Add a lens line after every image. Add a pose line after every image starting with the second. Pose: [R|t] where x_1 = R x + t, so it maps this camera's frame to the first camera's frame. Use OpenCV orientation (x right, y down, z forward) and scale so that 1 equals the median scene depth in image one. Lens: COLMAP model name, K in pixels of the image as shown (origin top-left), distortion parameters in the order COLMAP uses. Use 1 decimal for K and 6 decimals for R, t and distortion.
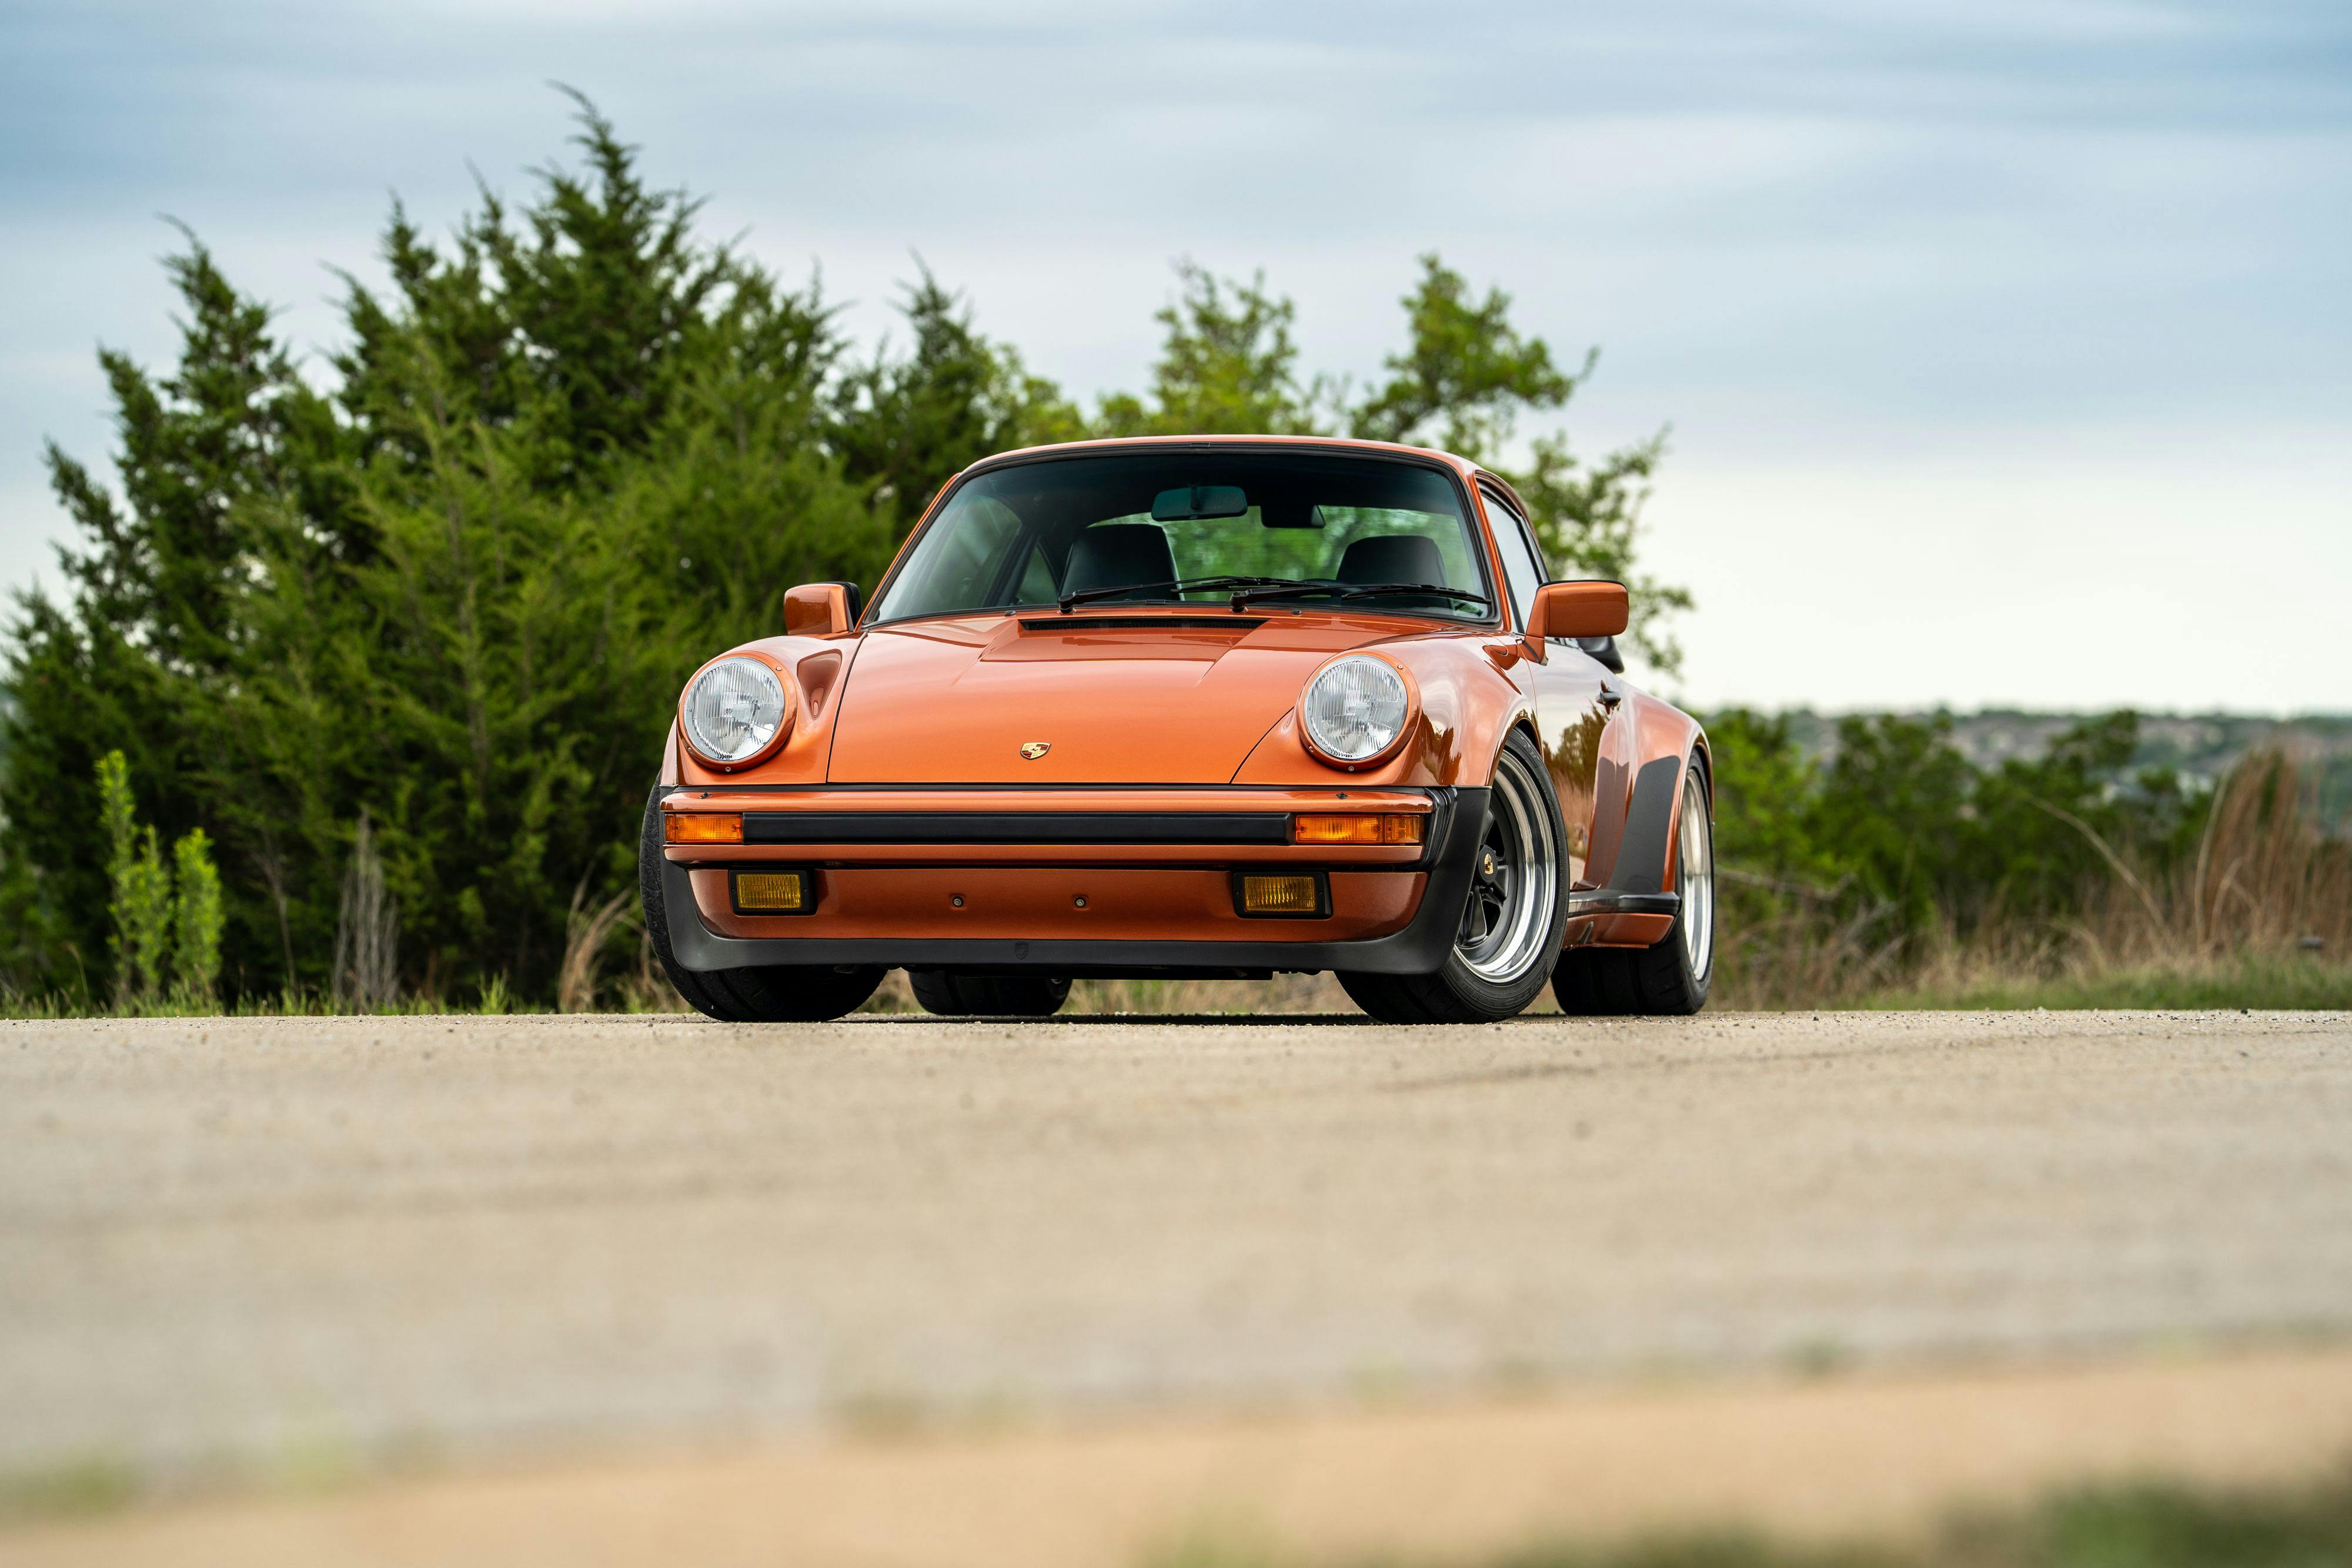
lens RADIAL K [[8029.0, 0, 1176.0], [0, 8029.0, 785.9], [0, 0, 1]] dist [-0.030473, -0.169522]
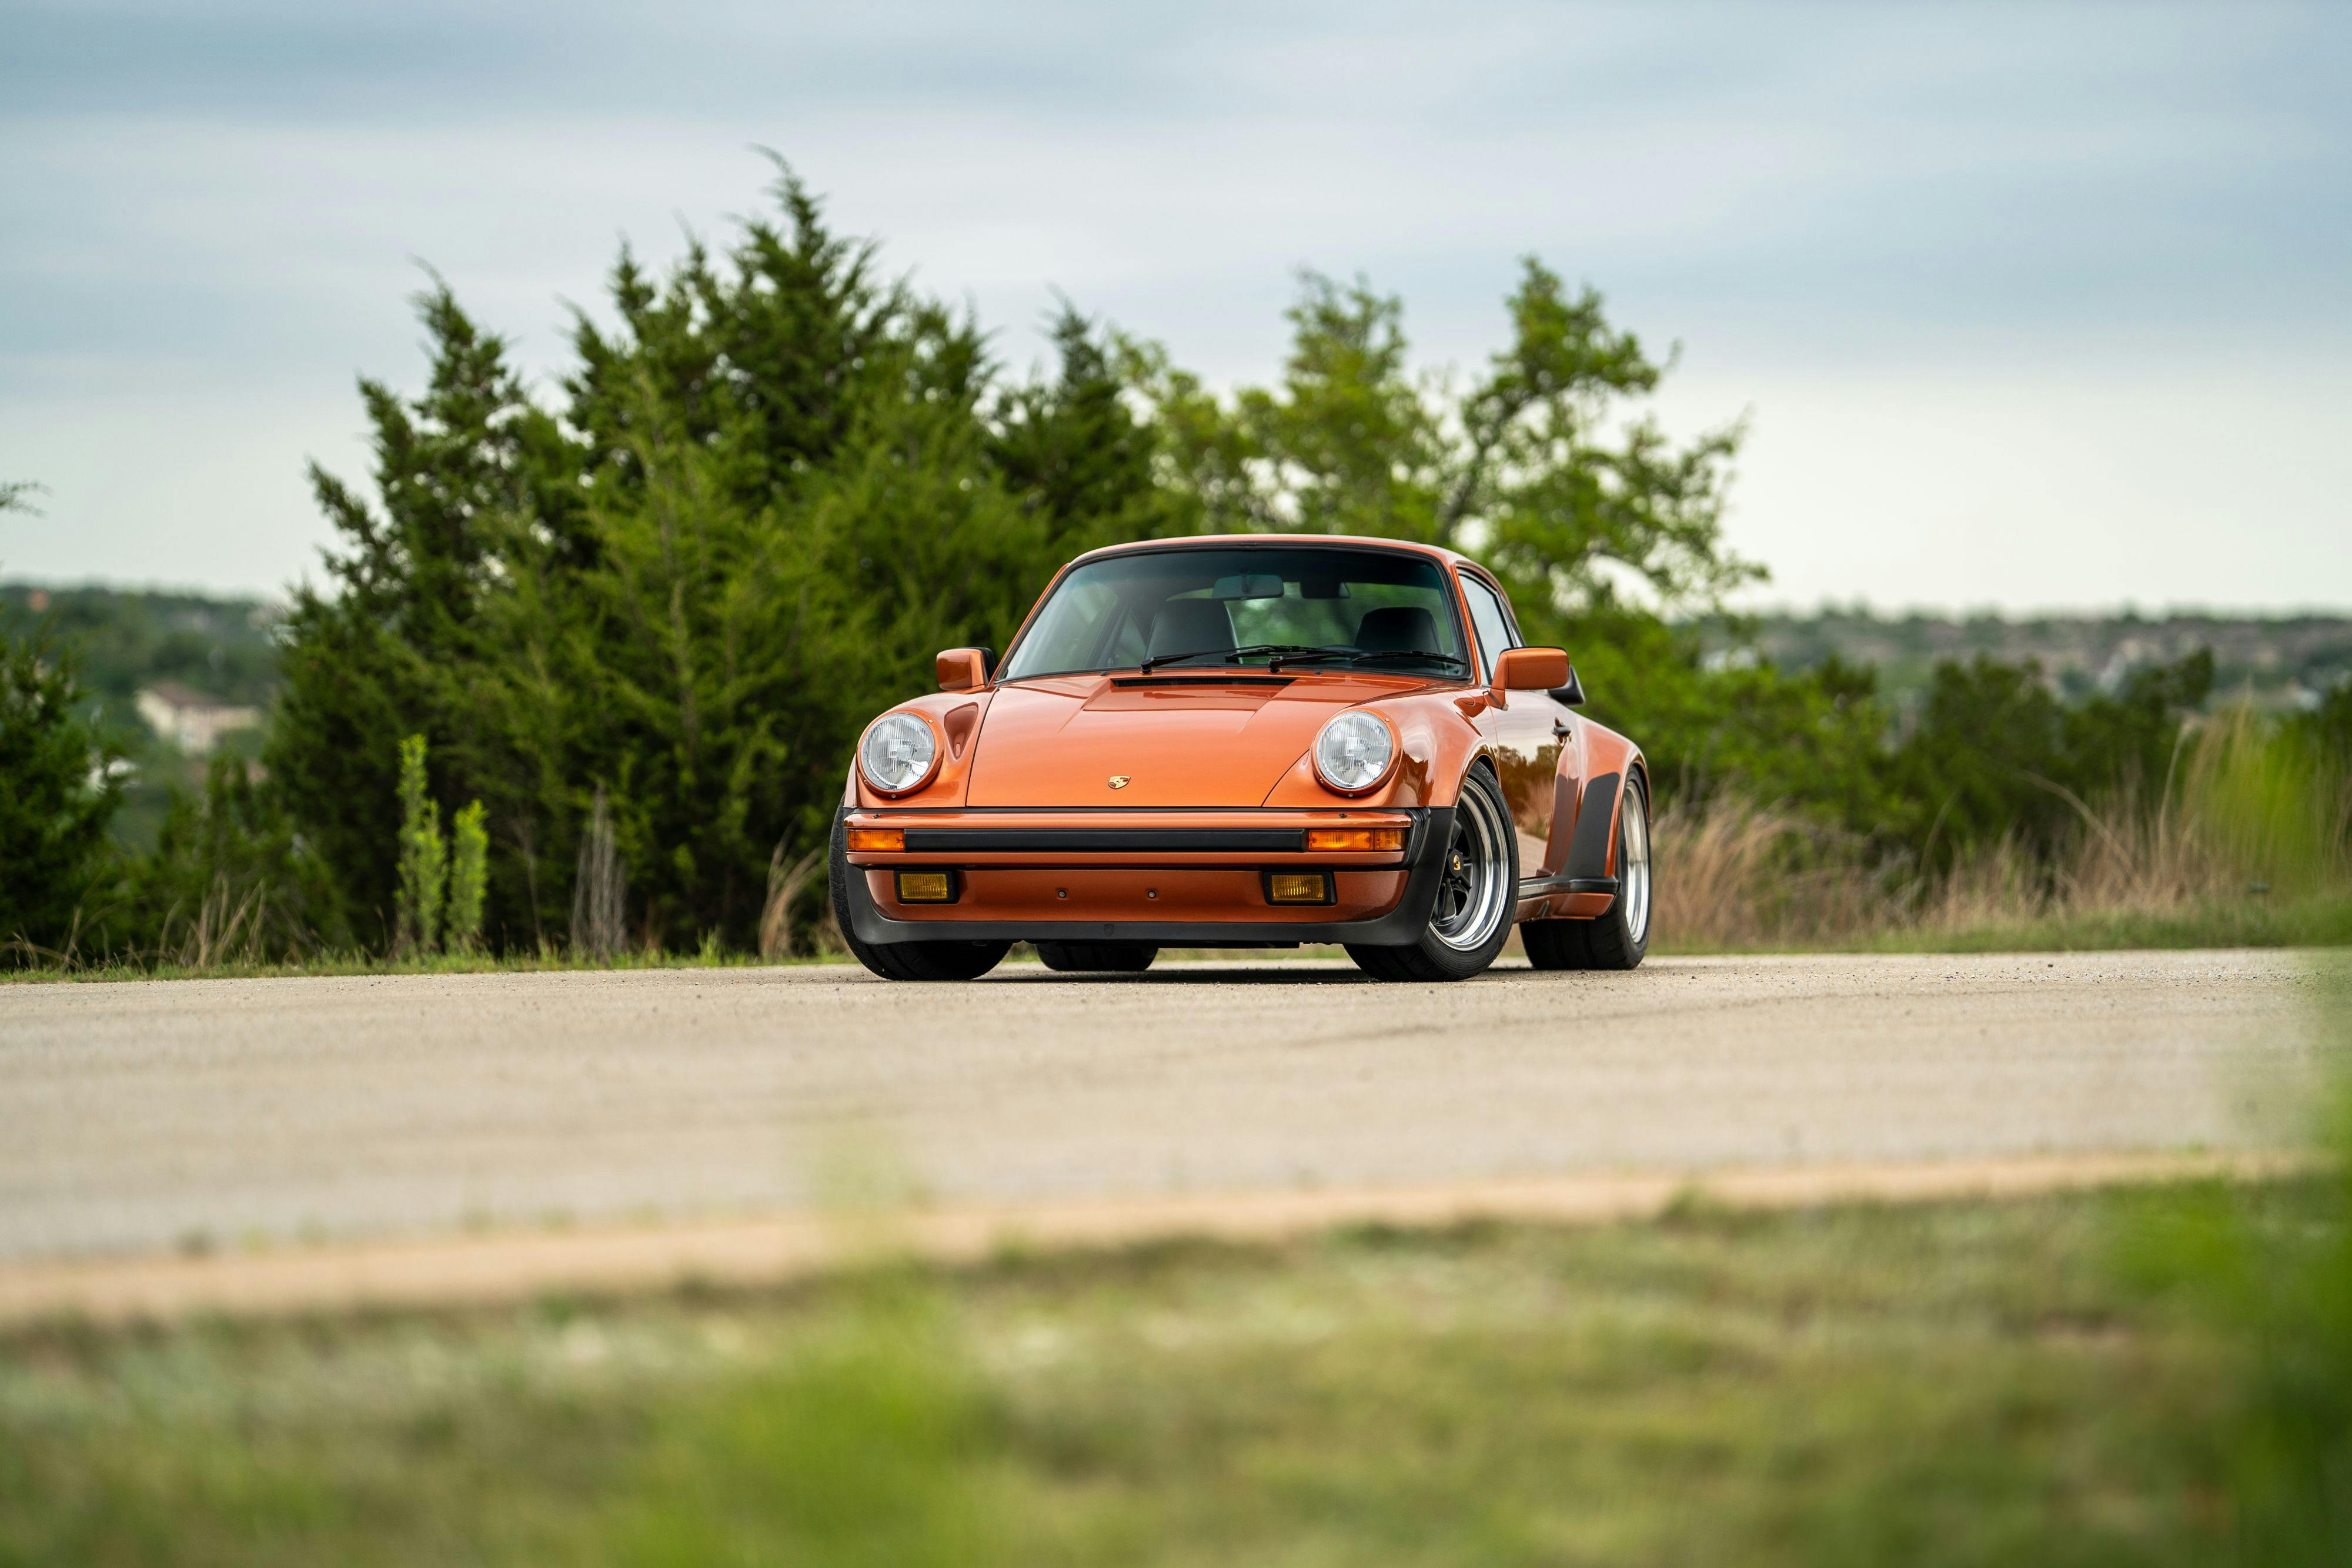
lens RADIAL K [[8029.0, 0, 1176.0], [0, 8029.0, 785.9], [0, 0, 1]] dist [-0.030473, -0.169522]
pose [[0.999719, -0.004592, -0.023234, 0.011007], [0.004859, 0.999923, 0.011446, -0.008979], [0.023180, -0.011556, 0.999665, -0.166668]]
